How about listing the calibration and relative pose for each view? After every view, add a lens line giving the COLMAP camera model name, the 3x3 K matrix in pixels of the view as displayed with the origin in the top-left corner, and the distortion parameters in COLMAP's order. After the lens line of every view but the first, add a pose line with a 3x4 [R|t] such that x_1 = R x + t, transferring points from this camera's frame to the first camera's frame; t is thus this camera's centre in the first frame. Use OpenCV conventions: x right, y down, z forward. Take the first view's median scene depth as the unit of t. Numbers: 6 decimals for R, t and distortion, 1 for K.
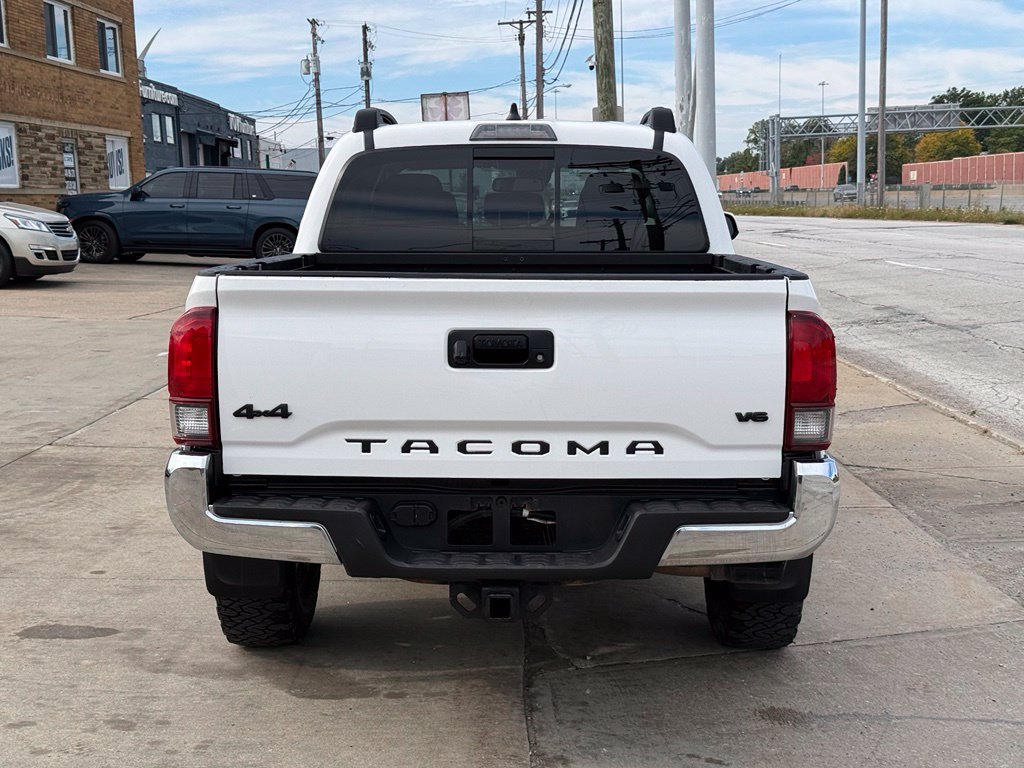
lens RADIAL K [[1424.5, 0, 516.9], [0, 1424.5, 387.1], [0, 0, 1]] dist [0.206838, -0.514741]
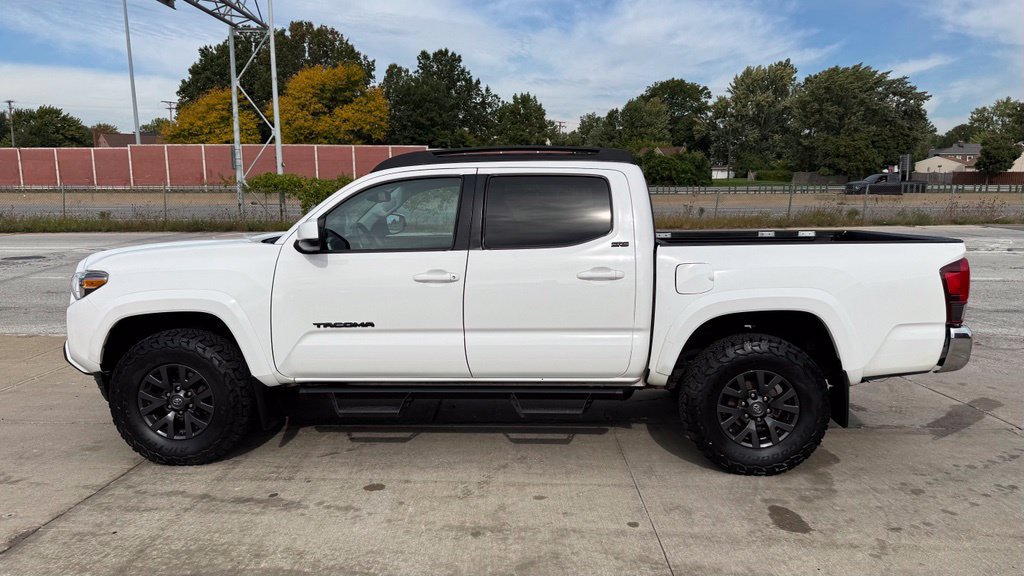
lens RADIAL K [[747.3, 0, 518.2], [0, 747.3, 291.1], [0, 0, 1]] dist [0.045605, -0.066061]
pose [[0.023471, -0.122565, 0.992183, -1.118999], [0.130896, 0.984289, 0.118493, -0.186957], [-0.991118, 0.127092, 0.039146, 1.326879]]
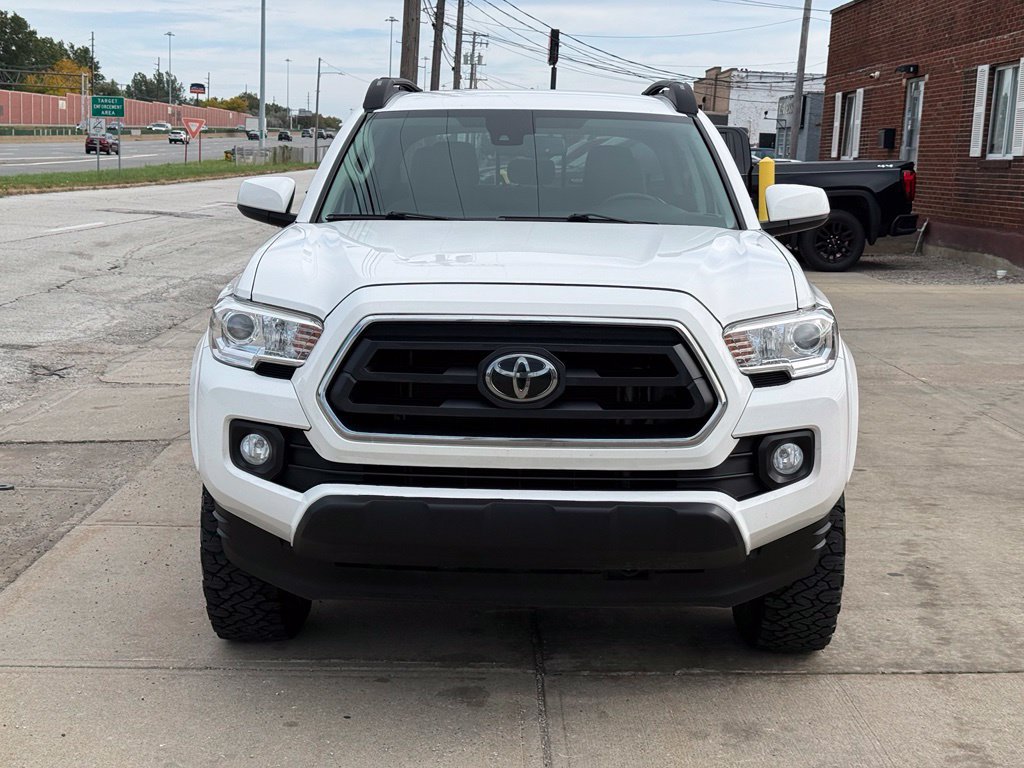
lens RADIAL K [[1424.5, 0, 516.9], [0, 1424.5, 387.1], [0, 0, 1]] dist [0.206838, -0.514741]
pose [[-0.999874, -0.014196, -0.007100, 0.020189], [-0.015630, 0.958527, 0.284574, -0.366111], [0.002766, 0.284649, -0.958628, 2.749413]]
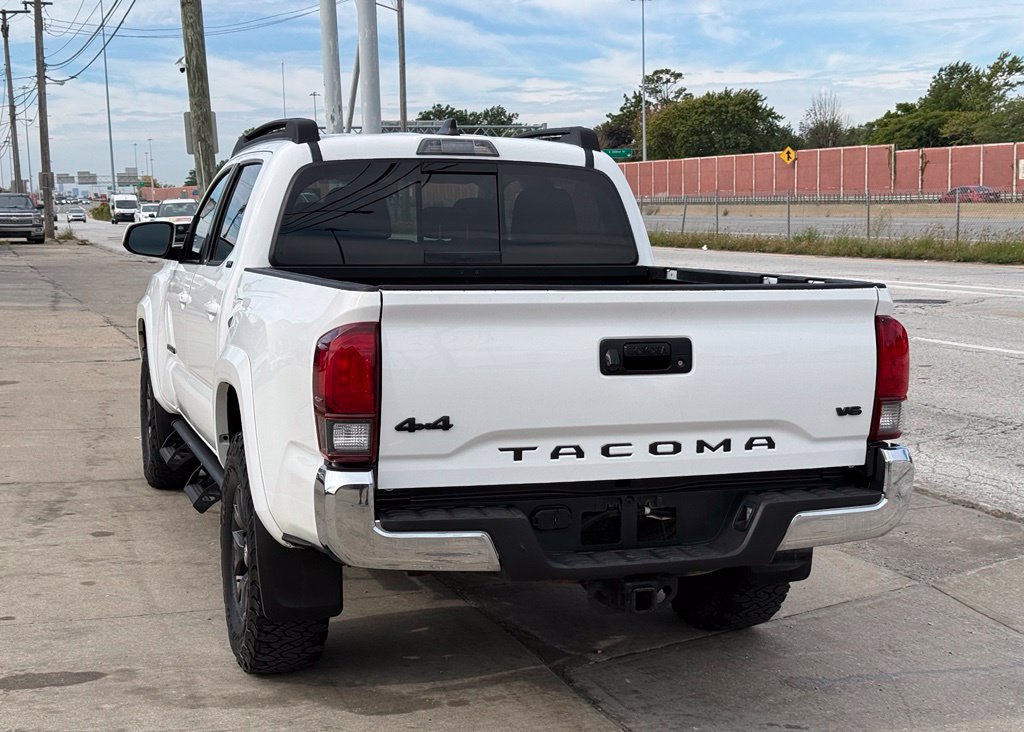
lens RADIAL K [[1472.7, 0, 525.6], [0, 1472.7, 391.8], [0, 0, 1]] dist [0.155022, -0.249742]
pose [[0.939599, -0.034269, 0.340559, -0.378494], [0.036944, 0.999316, -0.001371, -0.001596], [-0.340279, 0.013870, 0.940222, -0.000634]]
